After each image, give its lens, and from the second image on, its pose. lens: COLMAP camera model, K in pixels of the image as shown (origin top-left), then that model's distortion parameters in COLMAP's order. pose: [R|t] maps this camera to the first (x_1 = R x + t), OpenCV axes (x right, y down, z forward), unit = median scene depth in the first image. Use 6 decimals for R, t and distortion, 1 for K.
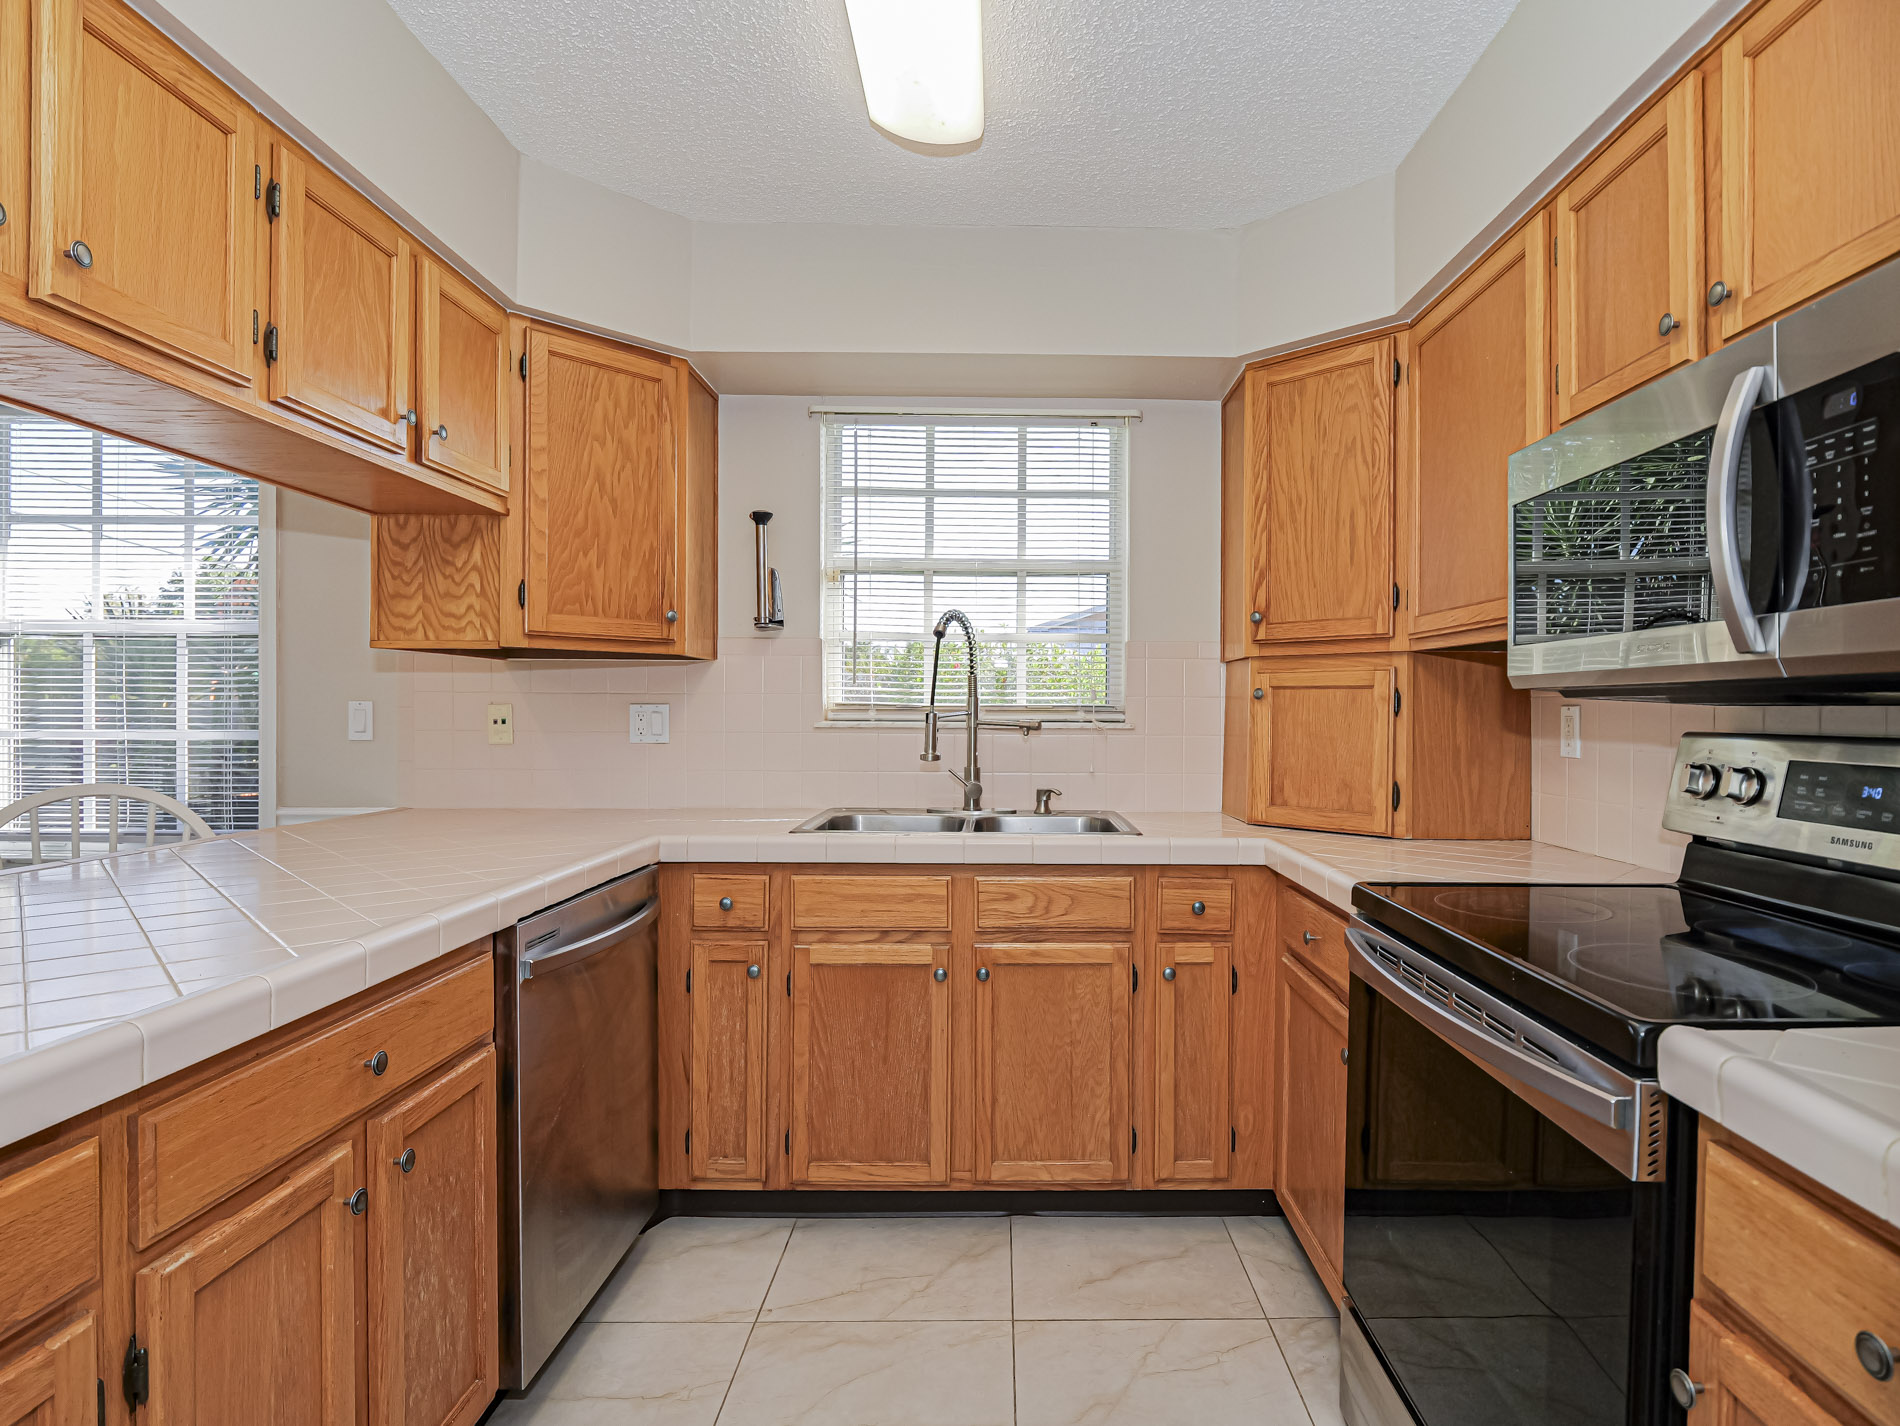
lens RADIAL K [[1092.3, 0, 954.4], [0, 1092.3, 714.0], [0, 0, 1]] dist [-0.019299, 0.000149]
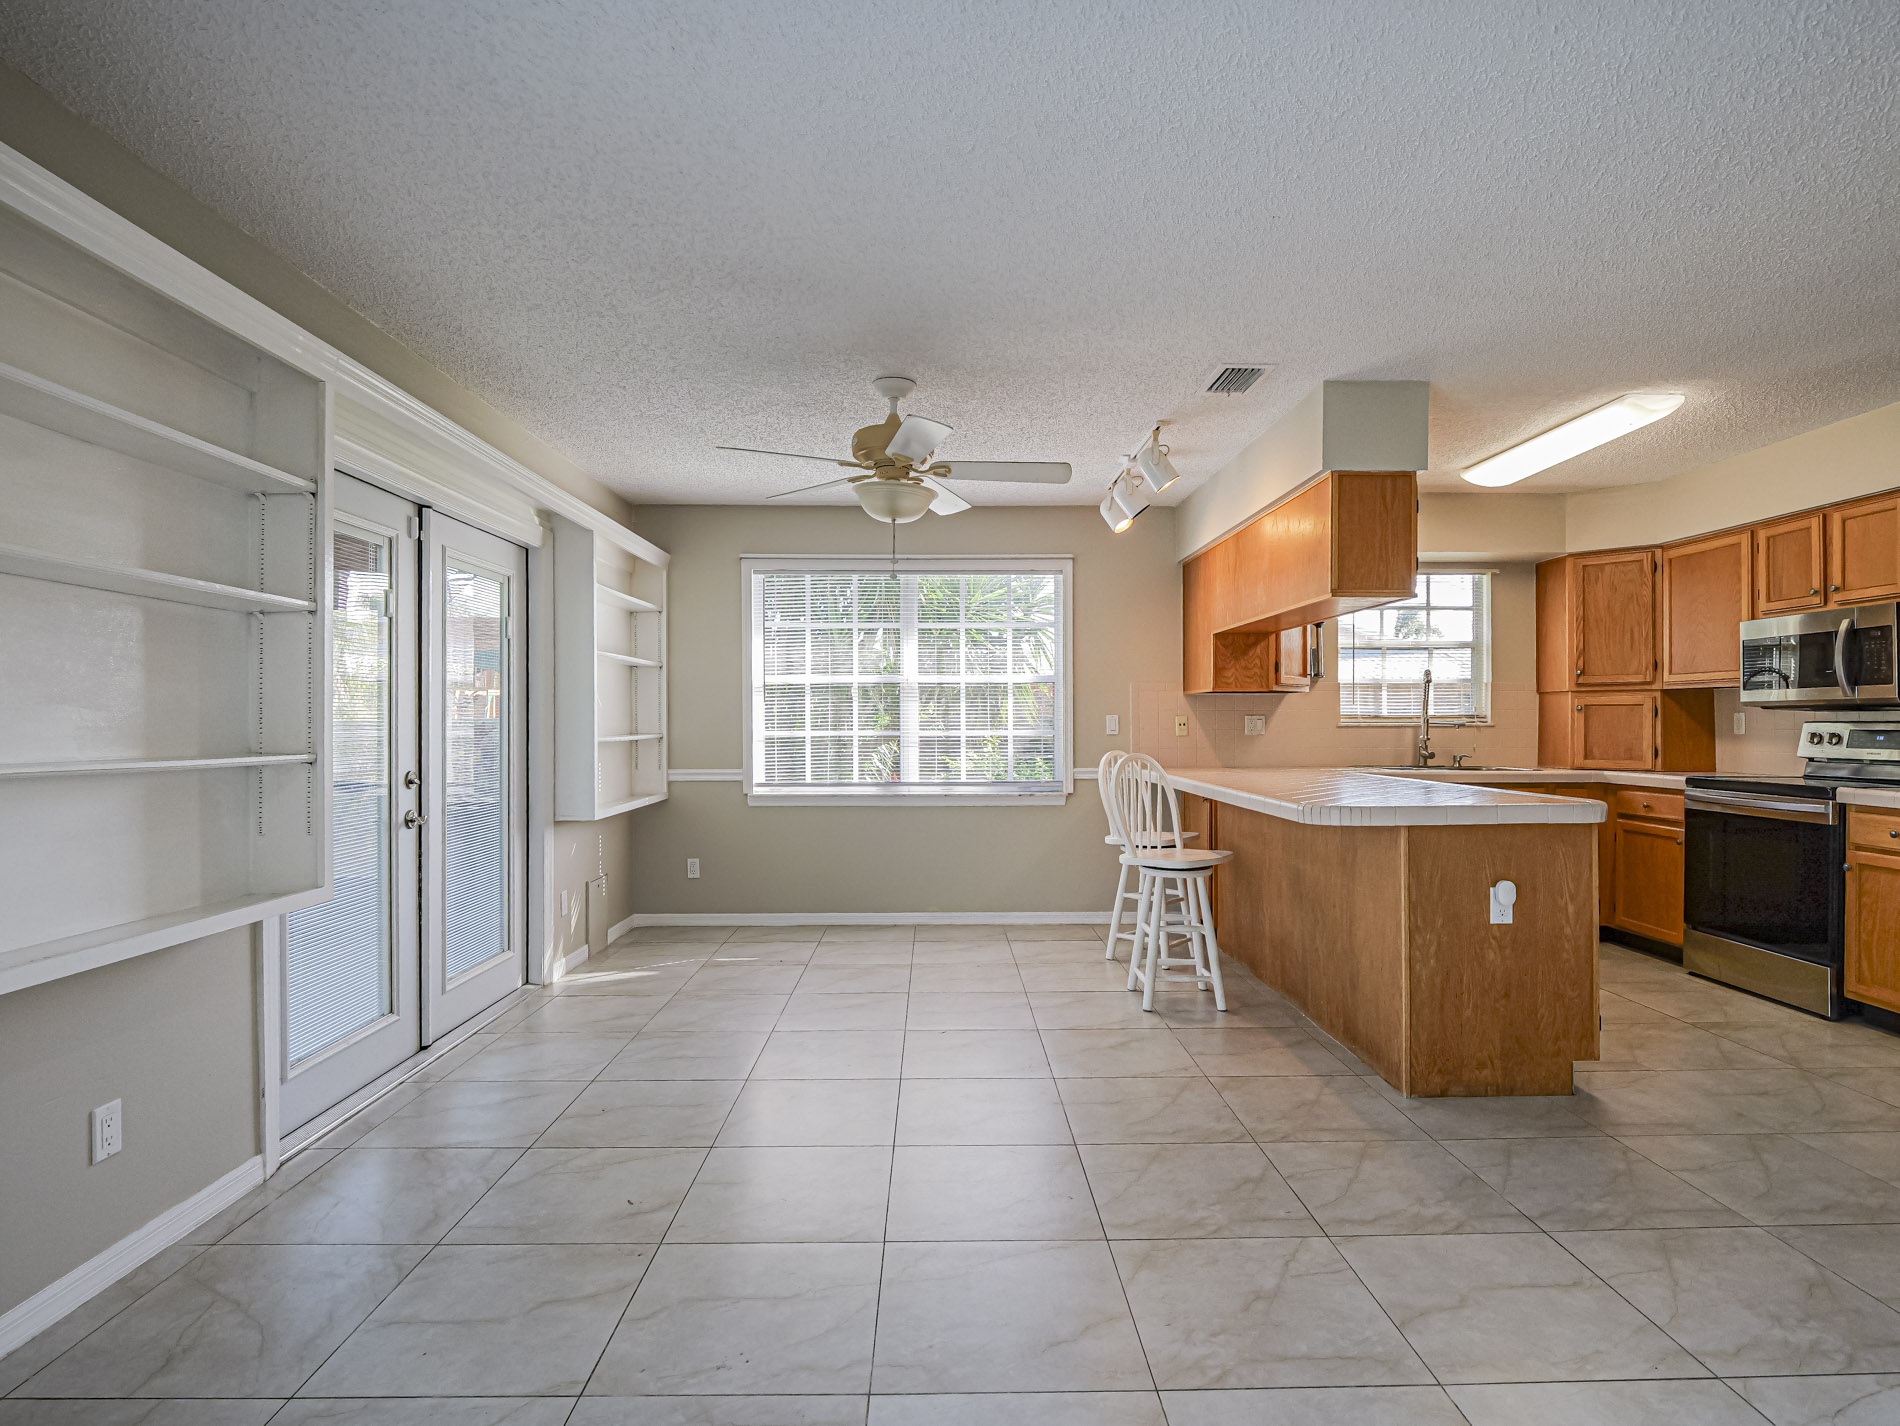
lens RADIAL K [[1003.6, 0, 965.8], [0, 1003.6, 723.2], [0, 0, 1]] dist [-0.002599, -0.000648]
pose [[0.999952, -0.008193, -0.005311, -1.012817], [0.008170, 0.999957, -0.004348, 0.010972], [0.005346, 0.004304, 0.999976, -1.088801]]
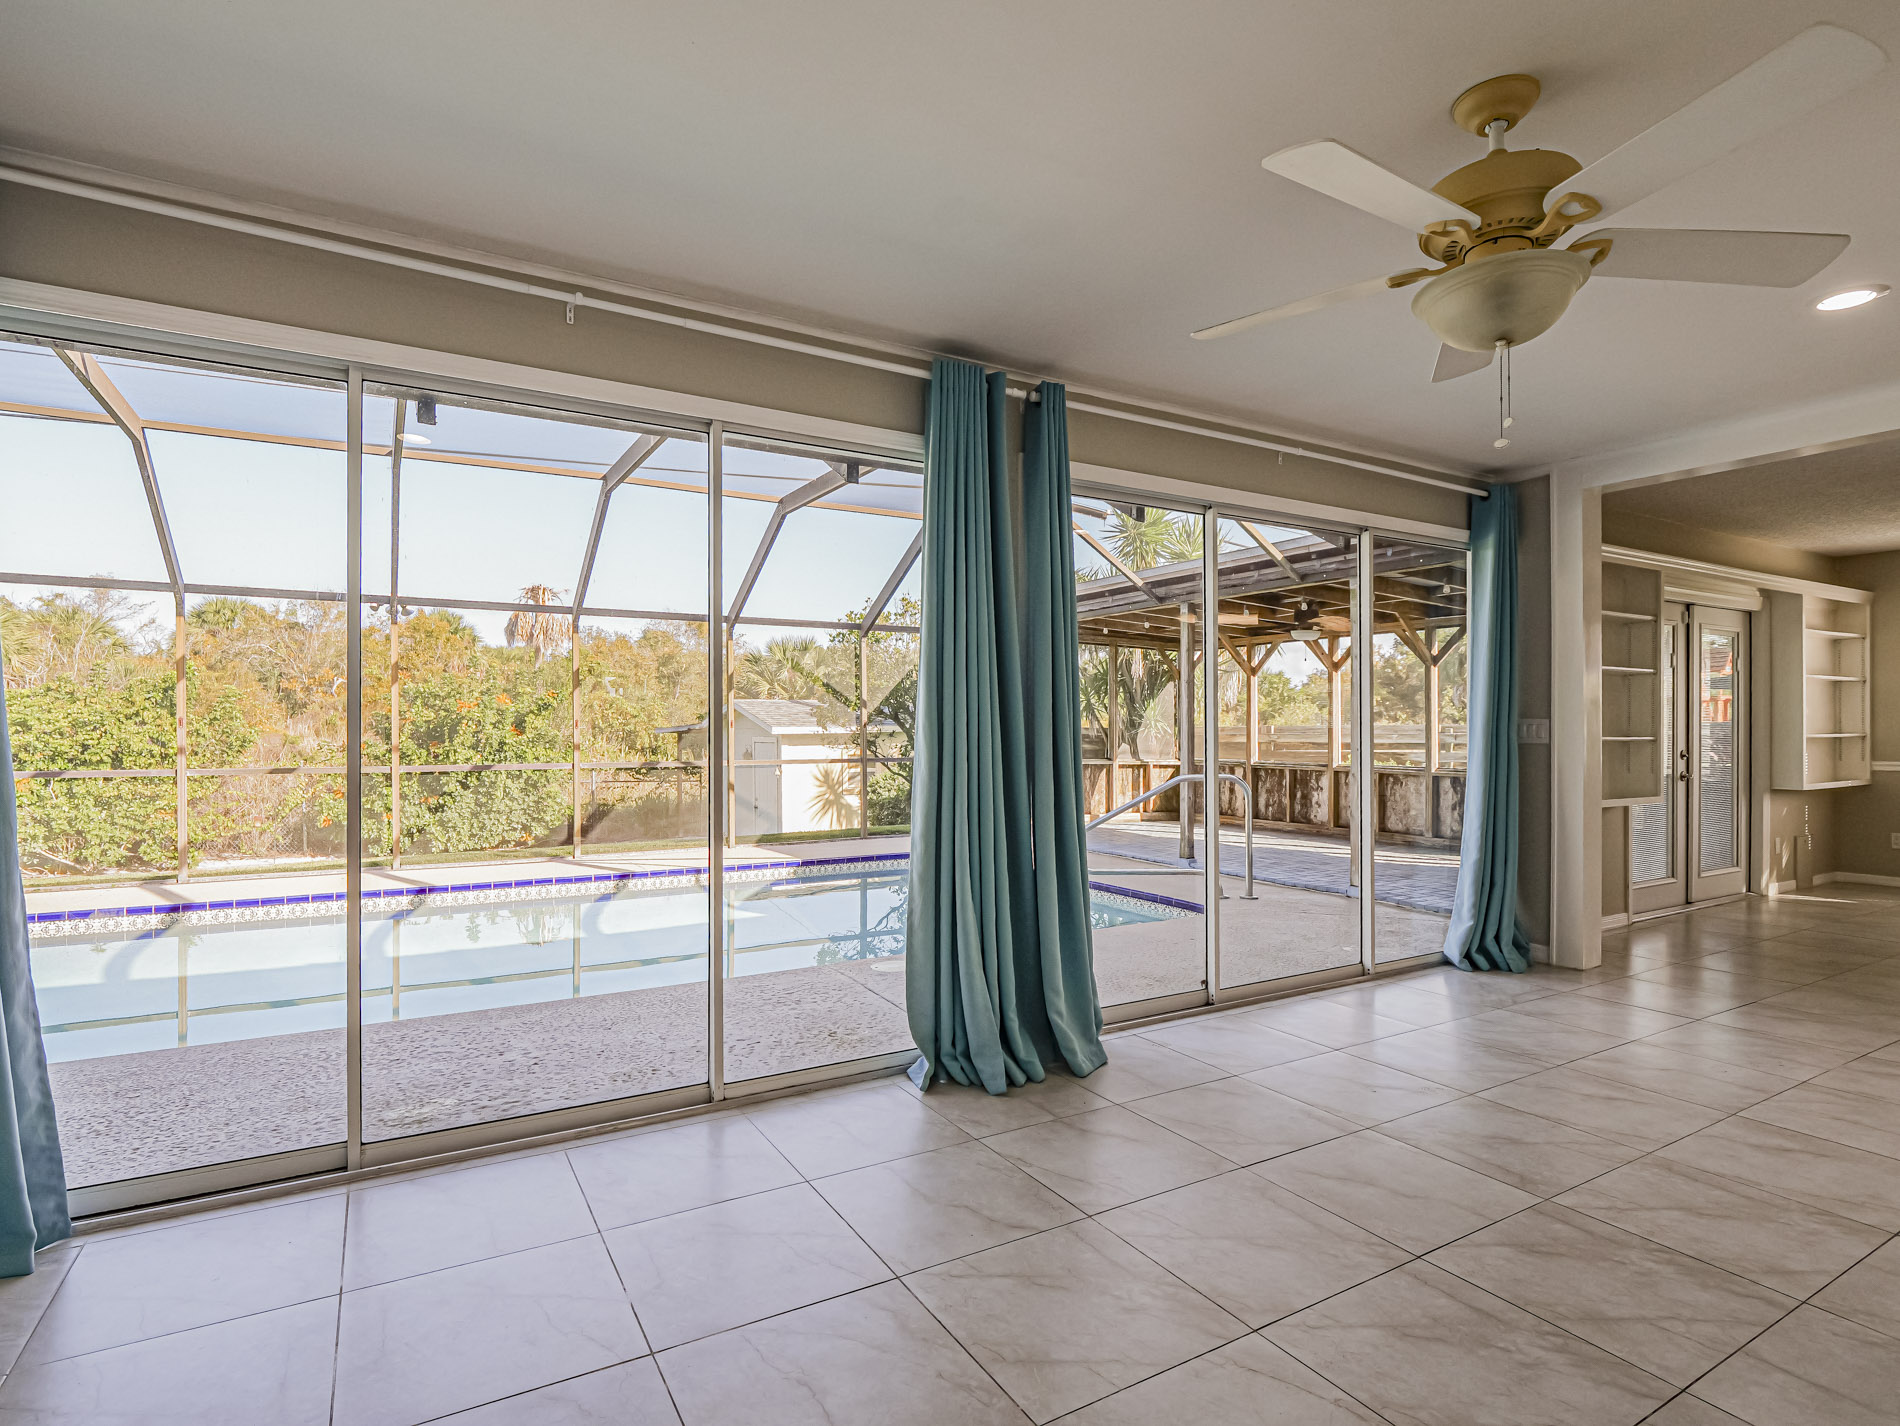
lens RADIAL K [[1003.6, 0, 917.5], [0, 1003.6, 742.2], [0, 0, 1]] dist [-0.002599, -0.000648]
pose [[0.482894, -0.006061, -0.875658, -0.510223], [0.002966, 0.999982, -0.005285, 0.050664], [0.875674, -0.000045, 0.482903, -2.598011]]
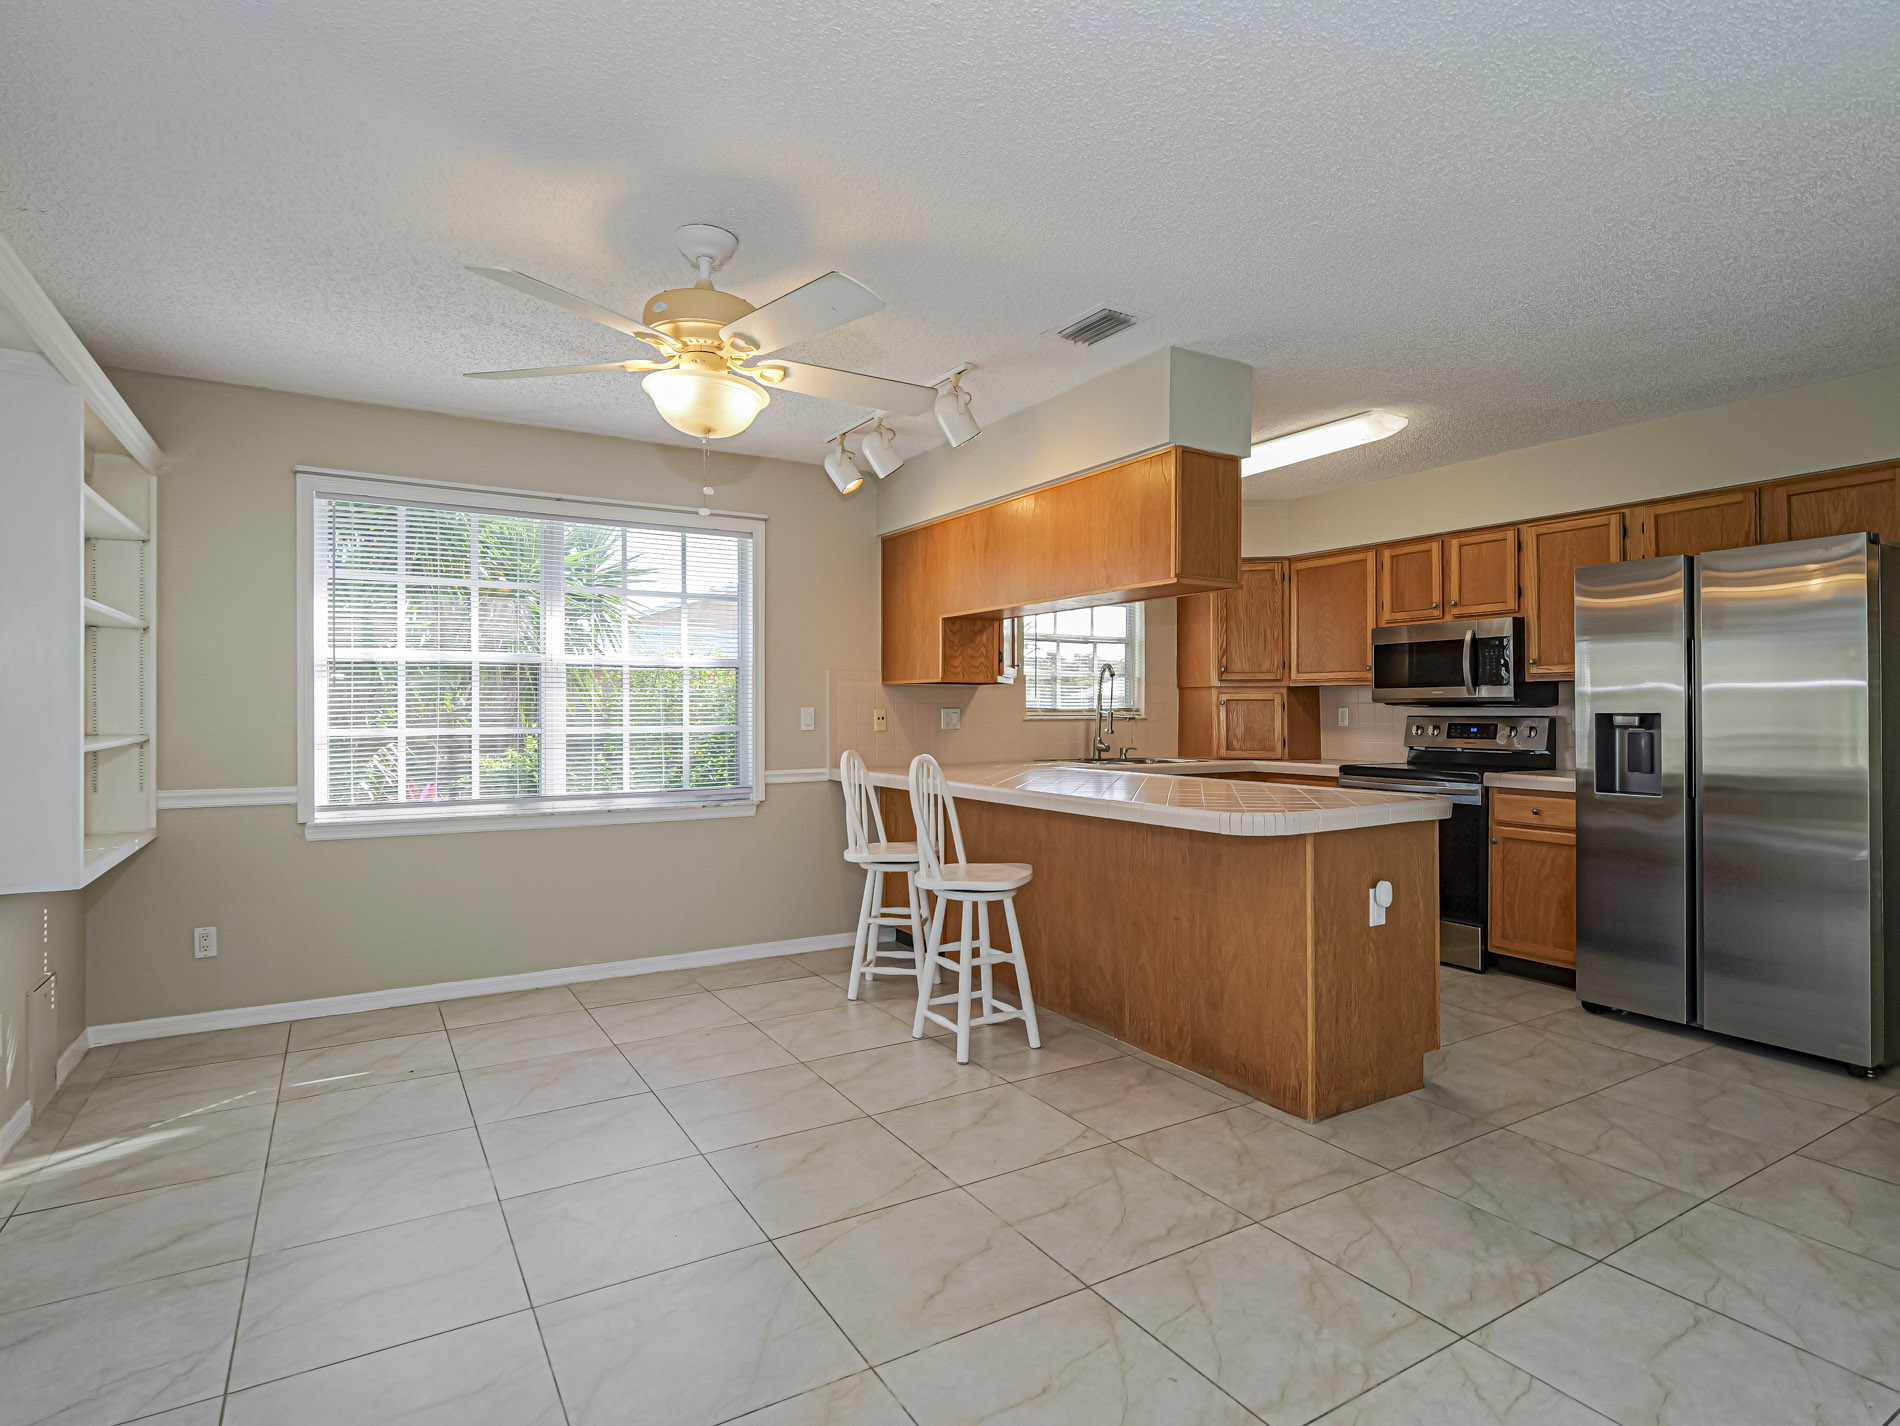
lens RADIAL K [[1003.6, 0, 943.6], [0, 1003.6, 705.6], [0, 0, 1]] dist [-0.002599, -0.000648]
pose [[0.870008, -0.003761, 0.493024, -1.420278], [0.008222, 0.999943, -0.006881, -0.002863], [-0.492969, 0.010040, 0.869989, -0.634950]]
